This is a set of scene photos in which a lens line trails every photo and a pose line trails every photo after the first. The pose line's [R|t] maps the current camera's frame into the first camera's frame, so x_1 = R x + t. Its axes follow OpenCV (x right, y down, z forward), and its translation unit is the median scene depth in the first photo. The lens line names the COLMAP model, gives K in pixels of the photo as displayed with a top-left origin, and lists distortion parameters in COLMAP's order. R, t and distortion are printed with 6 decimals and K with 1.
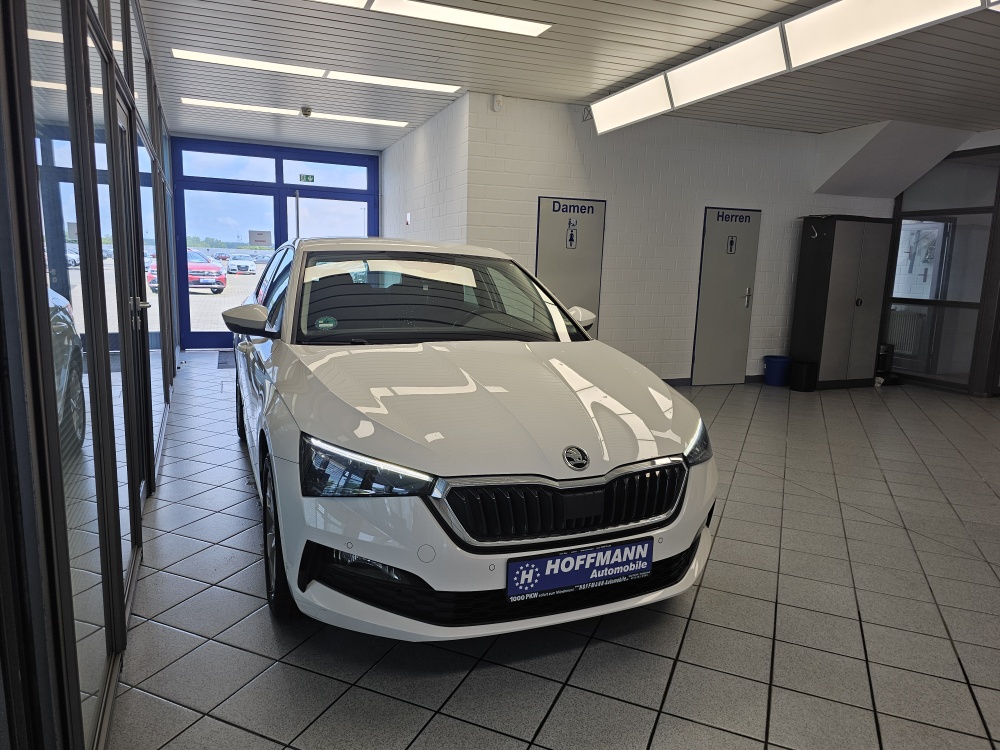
lens RADIAL K [[675.3, 0, 503.5], [0, 675.3, 375.8], [0, 0, 1]] dist [0.083116, -0.085311]
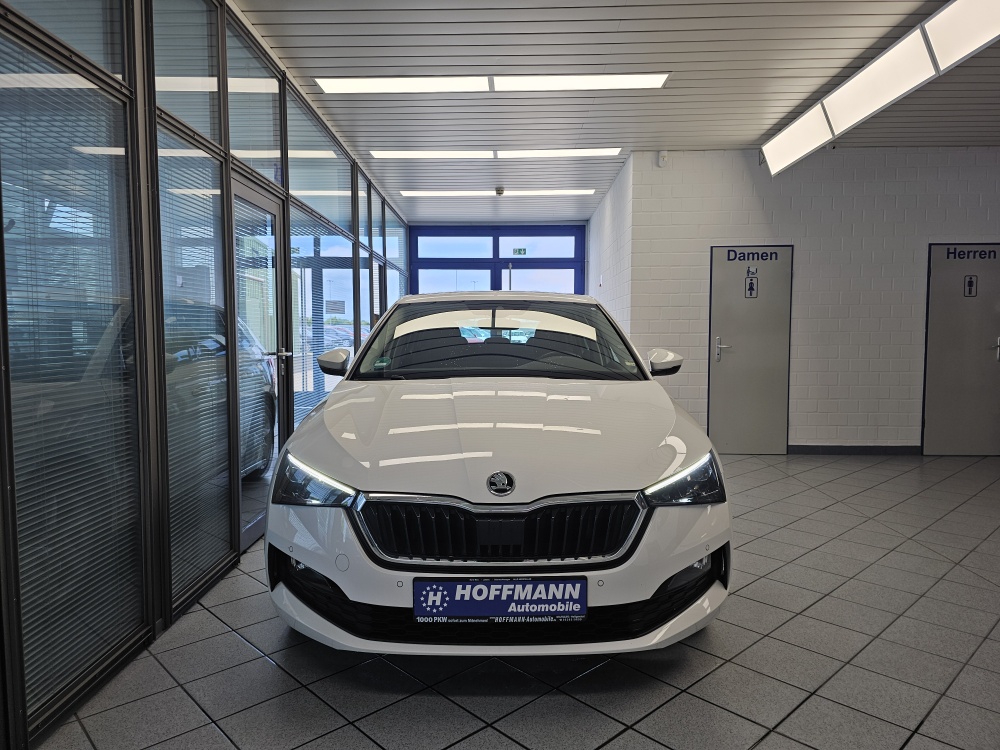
lens RADIAL K [[675.3, 0, 503.5], [0, 675.3, 375.8], [0, 0, 1]] dist [0.083116, -0.085311]
pose [[0.920669, -0.005487, -0.390306, 0.481074], [-0.034824, 0.994760, -0.096128, 0.058526], [0.388789, 0.102094, 0.915653, 0.085189]]
